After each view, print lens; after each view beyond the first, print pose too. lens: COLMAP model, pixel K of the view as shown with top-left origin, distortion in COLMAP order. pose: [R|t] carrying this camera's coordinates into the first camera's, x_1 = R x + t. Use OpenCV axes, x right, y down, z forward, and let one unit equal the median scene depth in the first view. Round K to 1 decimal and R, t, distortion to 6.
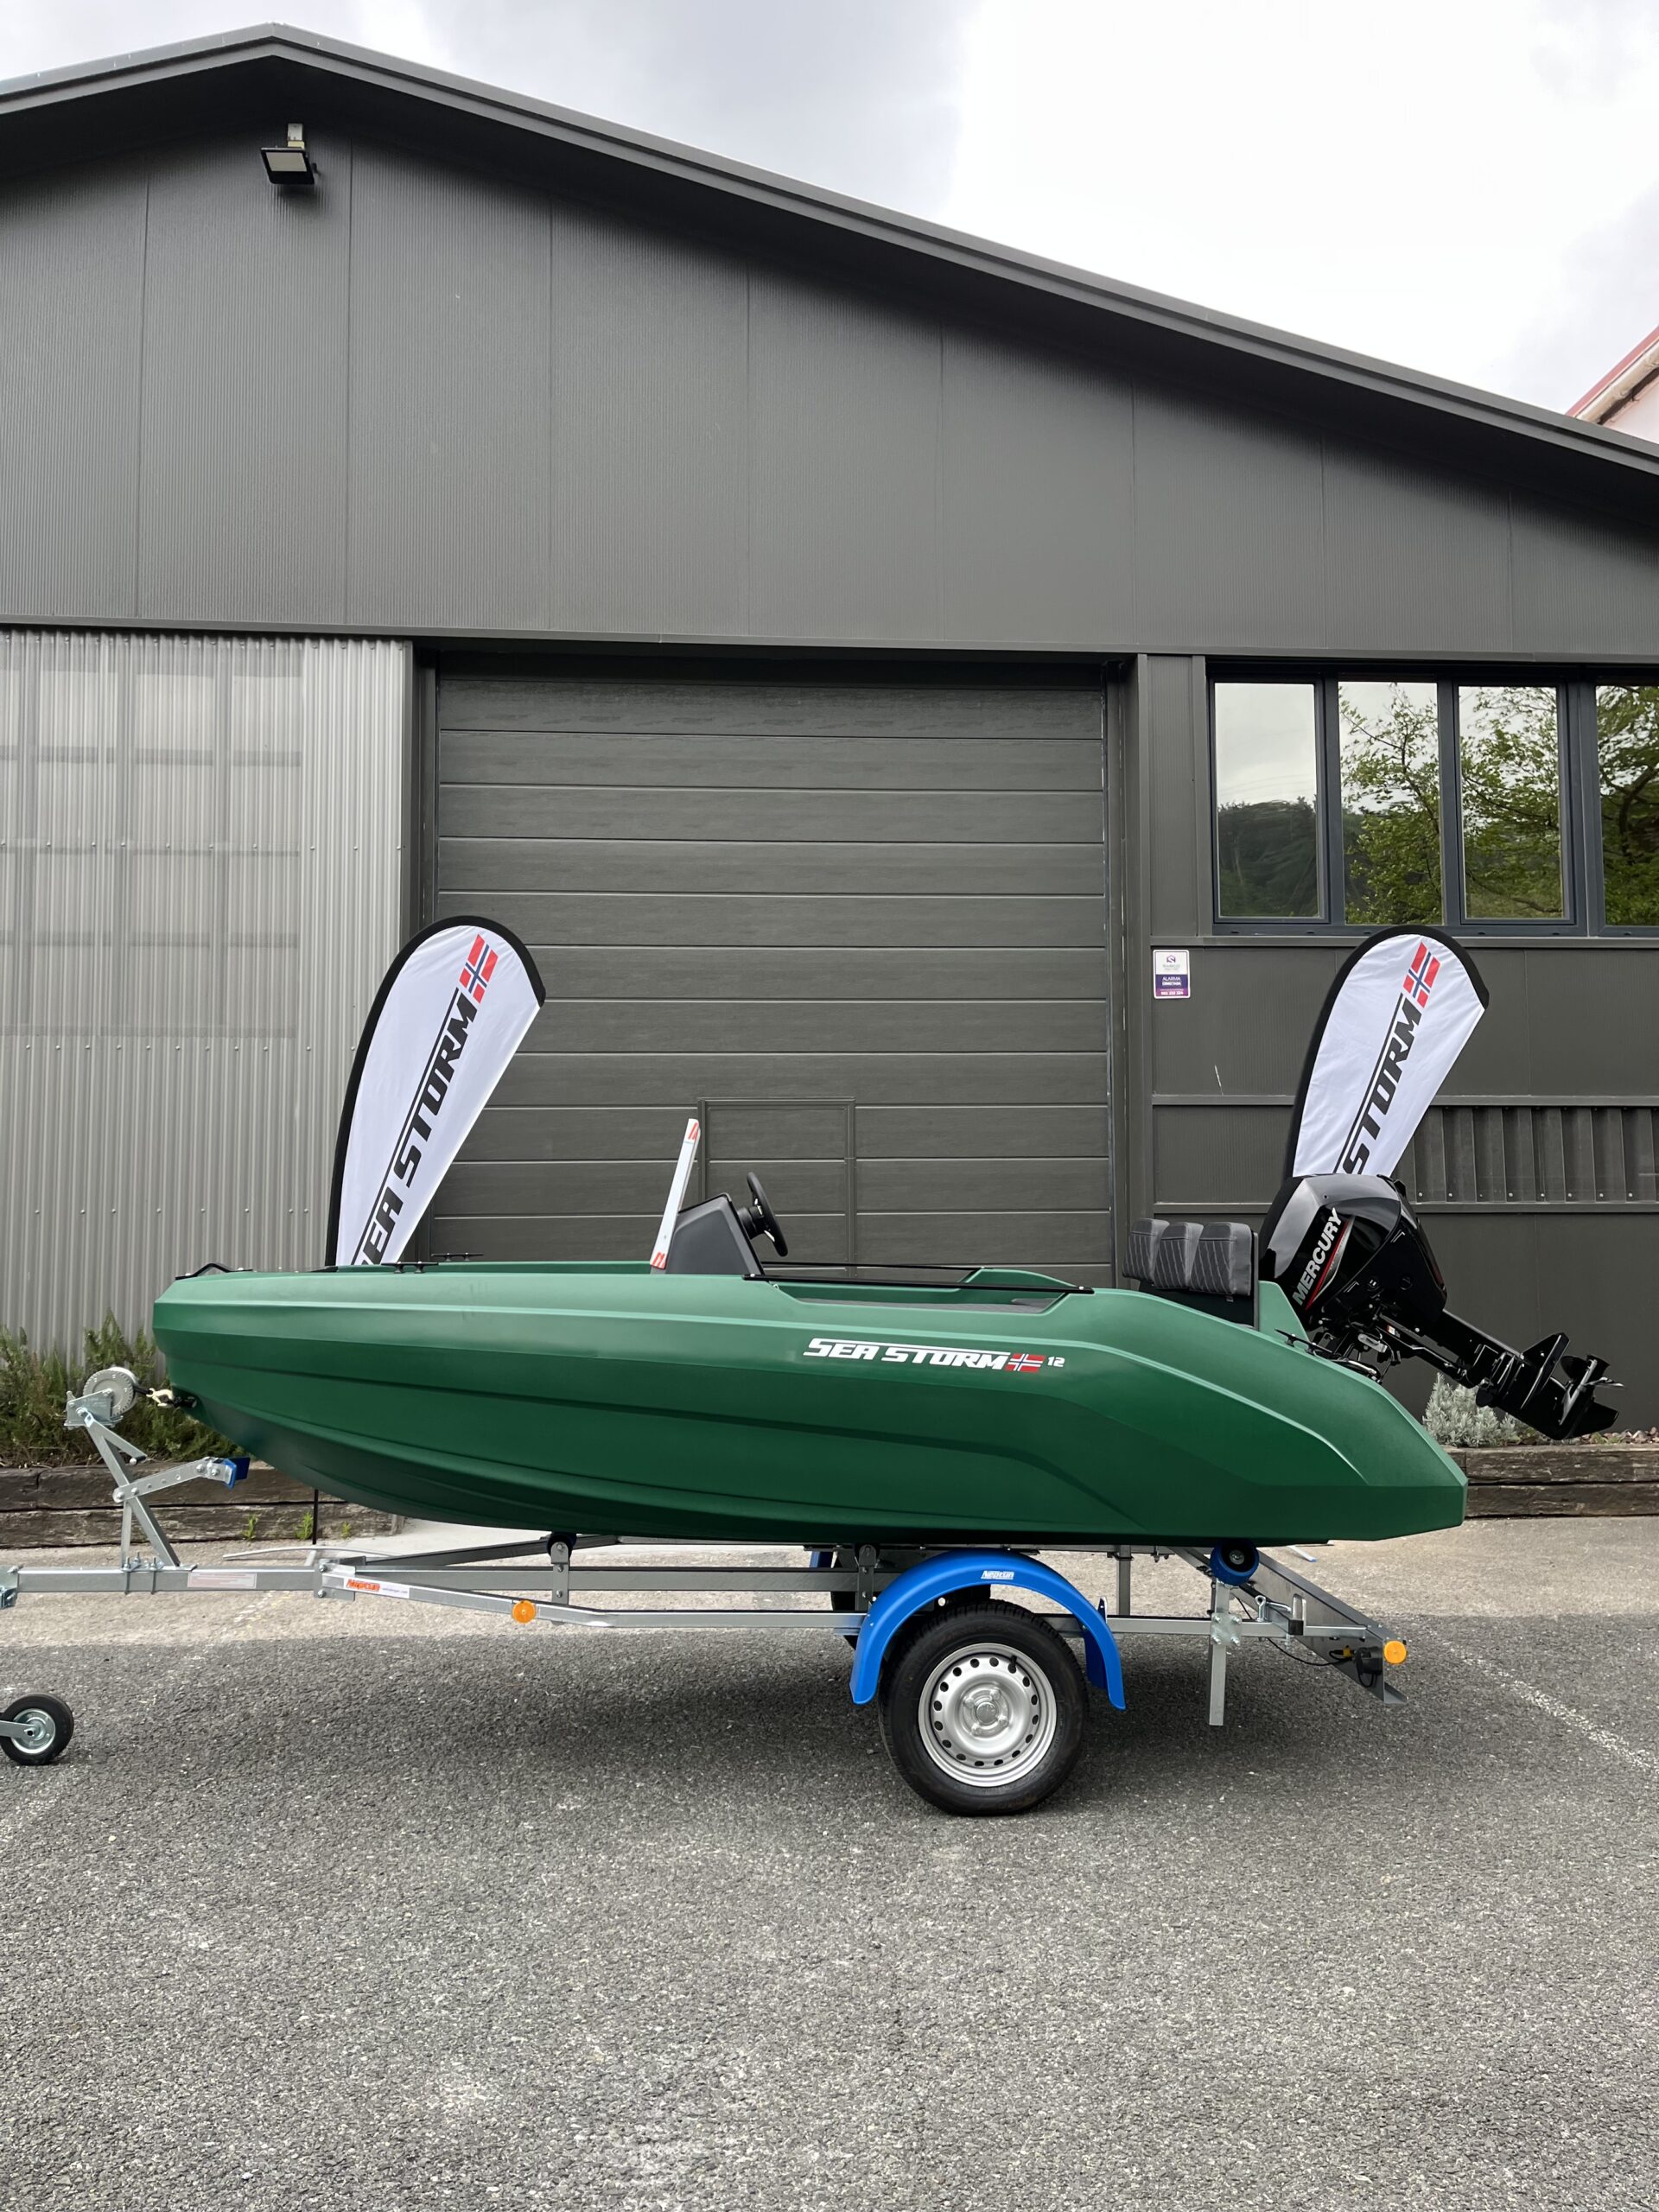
lens RADIAL K [[1675.8, 0, 829.5], [0, 1675.8, 1106.0], [0, 0, 1]] dist [0.054189, -0.054327]
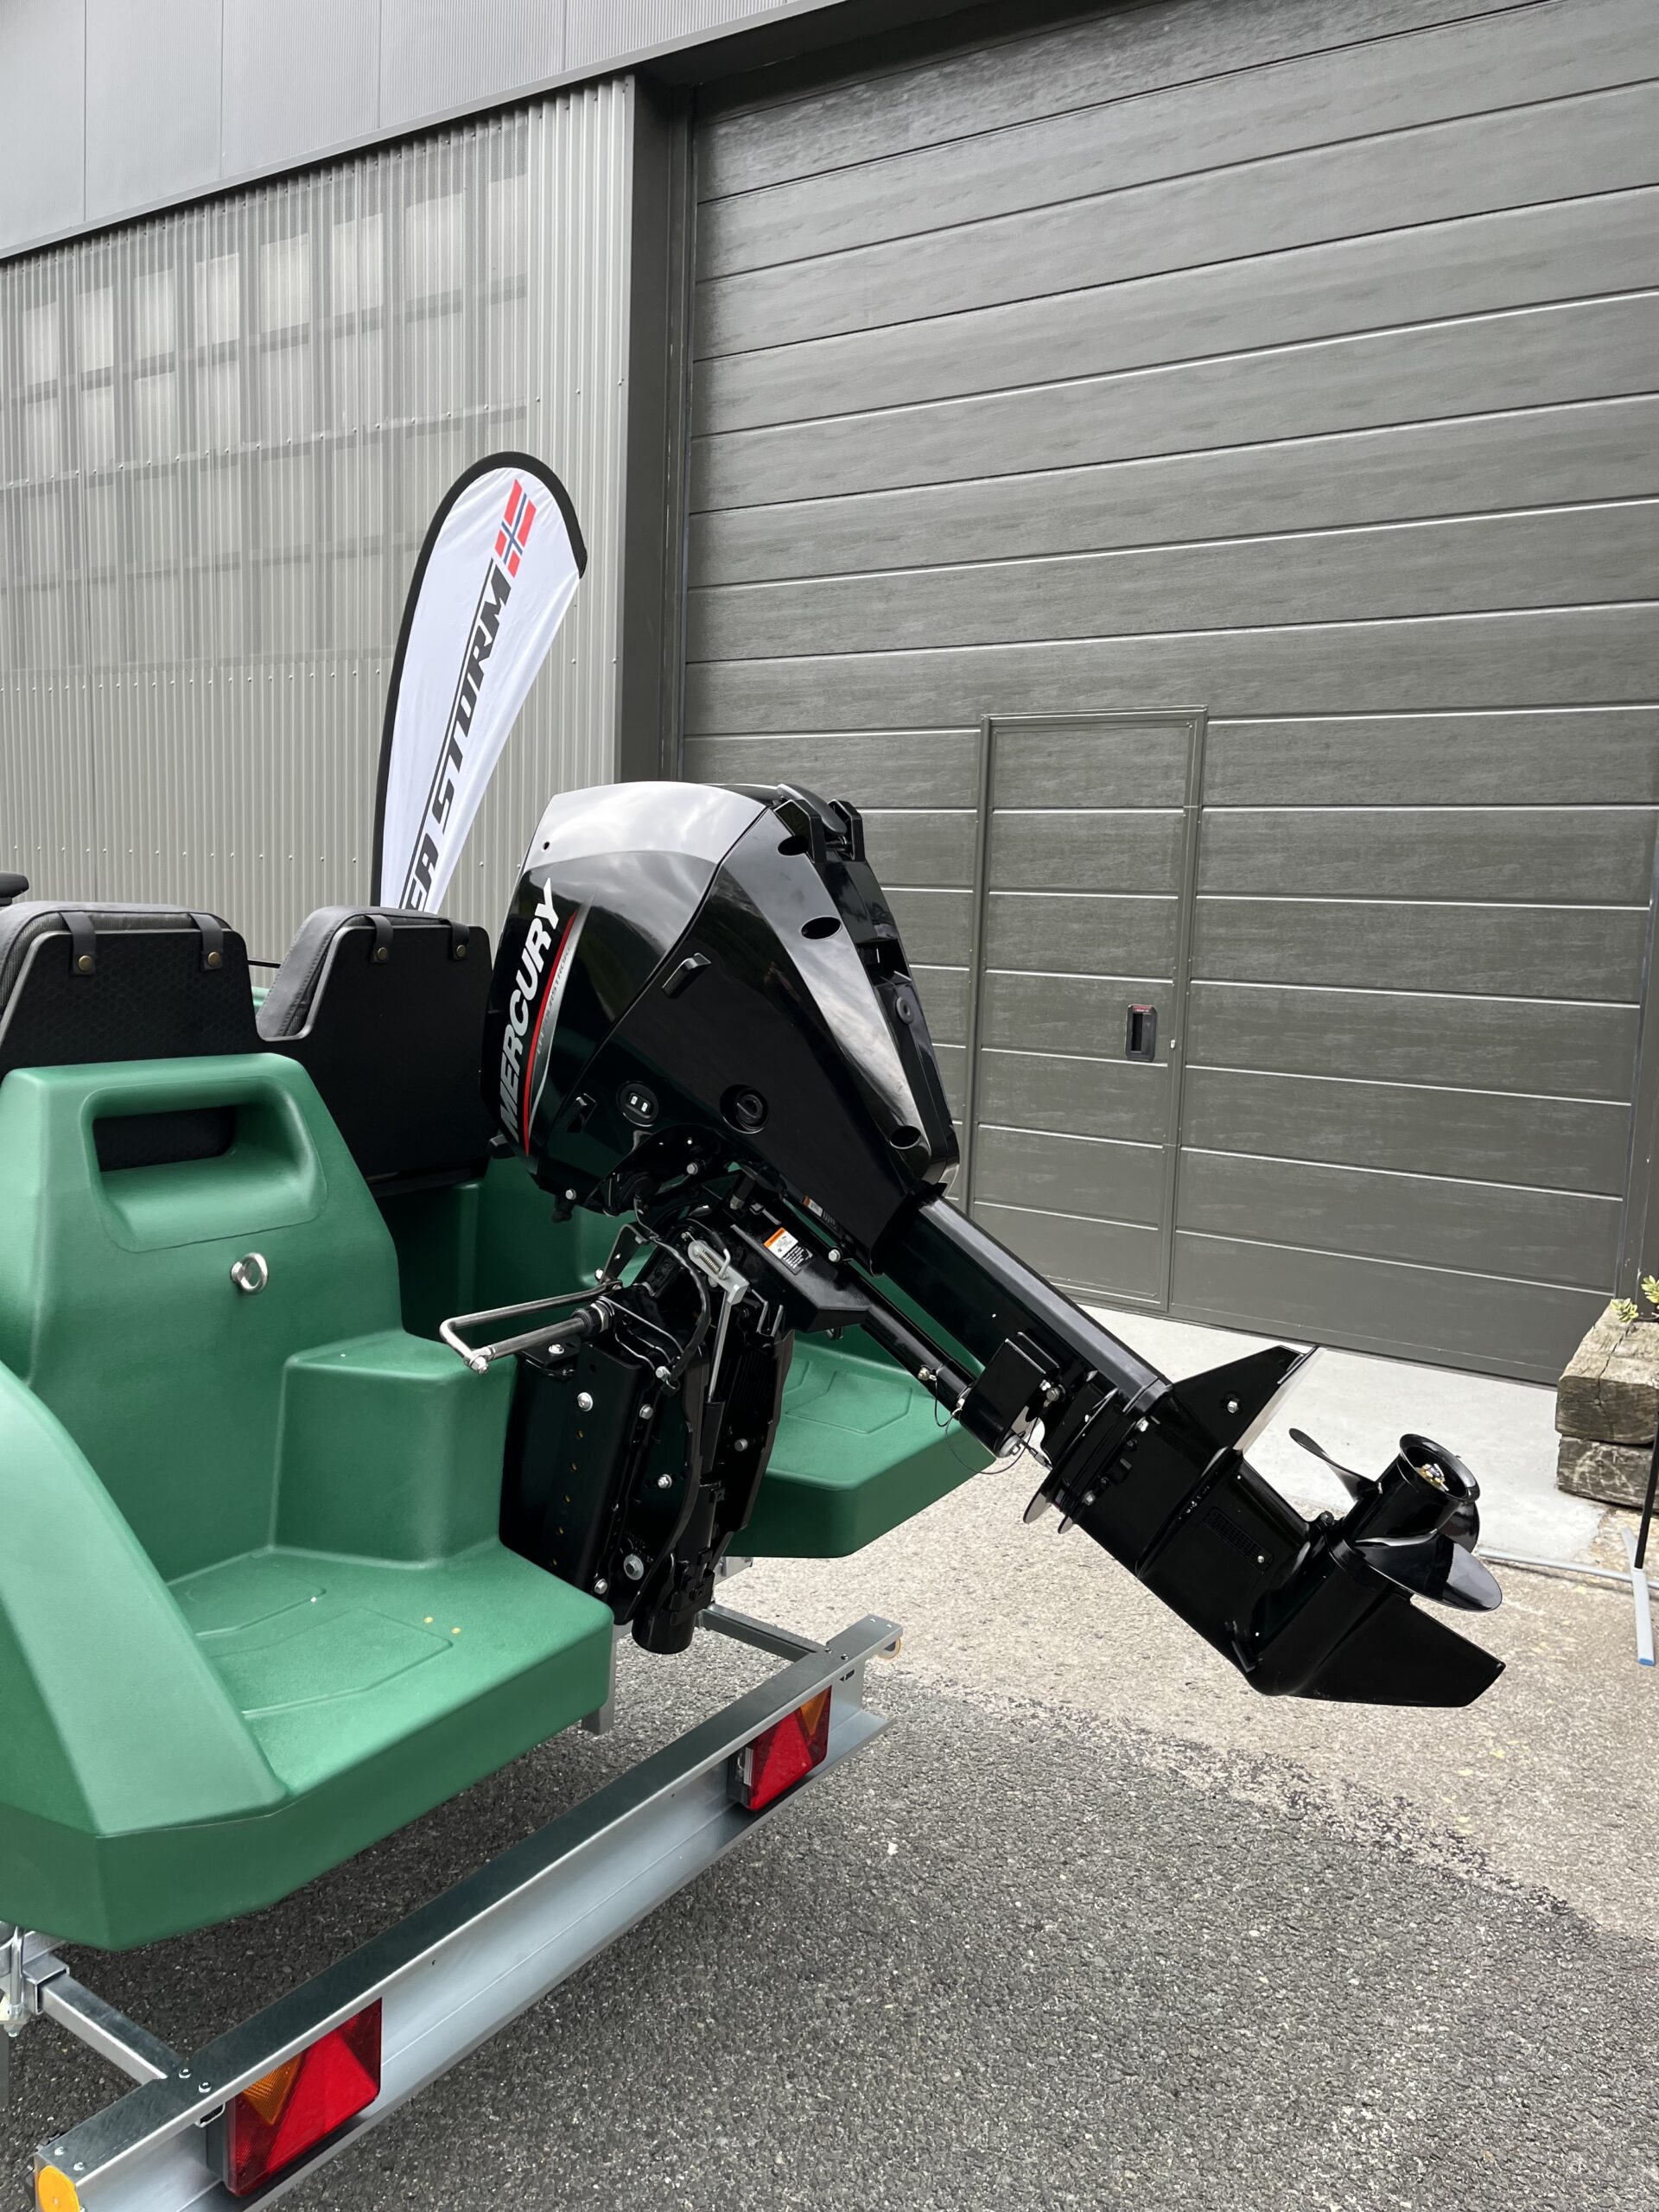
lens RADIAL K [[1675.8, 0, 829.5], [0, 1675.8, 1106.0], [0, 0, 1]] dist [0.054189, -0.054327]
pose [[0.778461, 0.112816, -0.617471, 0.373409], [0.005650, 0.982416, 0.186617, 0.027942], [0.627667, -0.148763, 0.764136, 0.504890]]
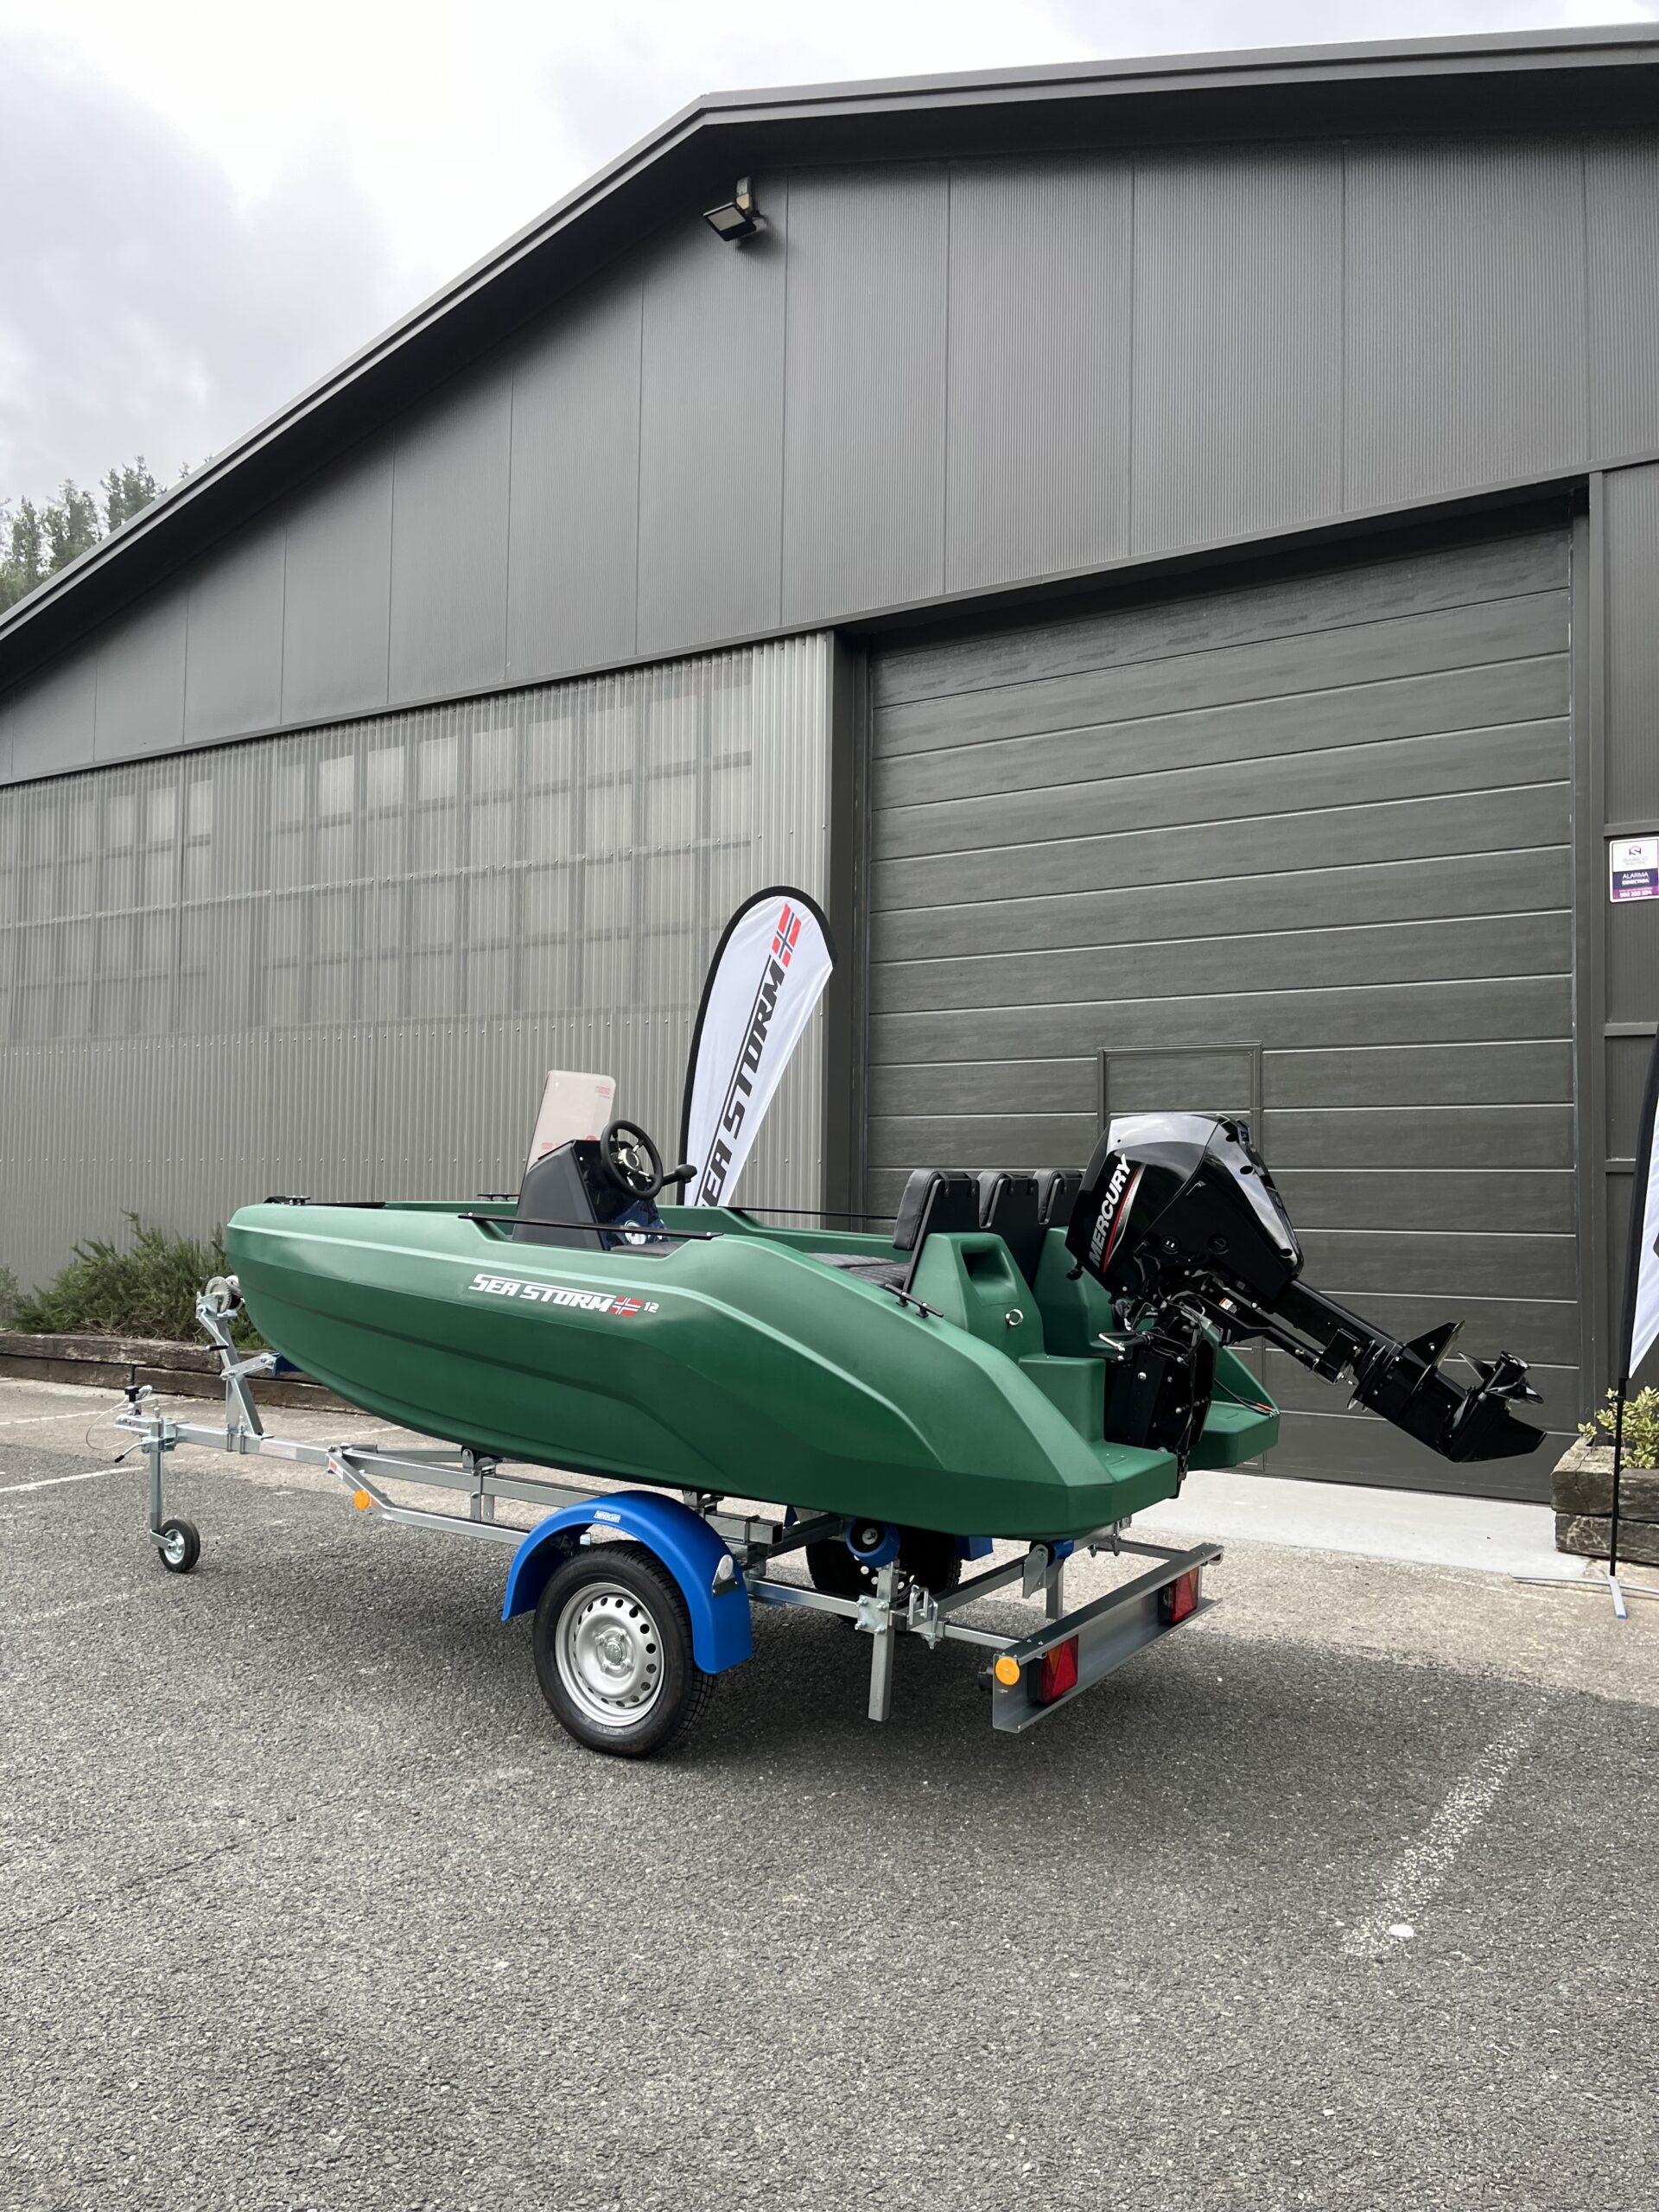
lens RADIAL K [[1677.1, 0, 829.5], [0, 1677.1, 1106.0], [0, 0, 1]] dist [0.063513, -0.049740]
pose [[0.798976, -0.015088, -0.601174, 0.456136], [0.028163, 0.999527, 0.012344, 0.014704], [0.600703, -0.026794, 0.799023, 0.160118]]
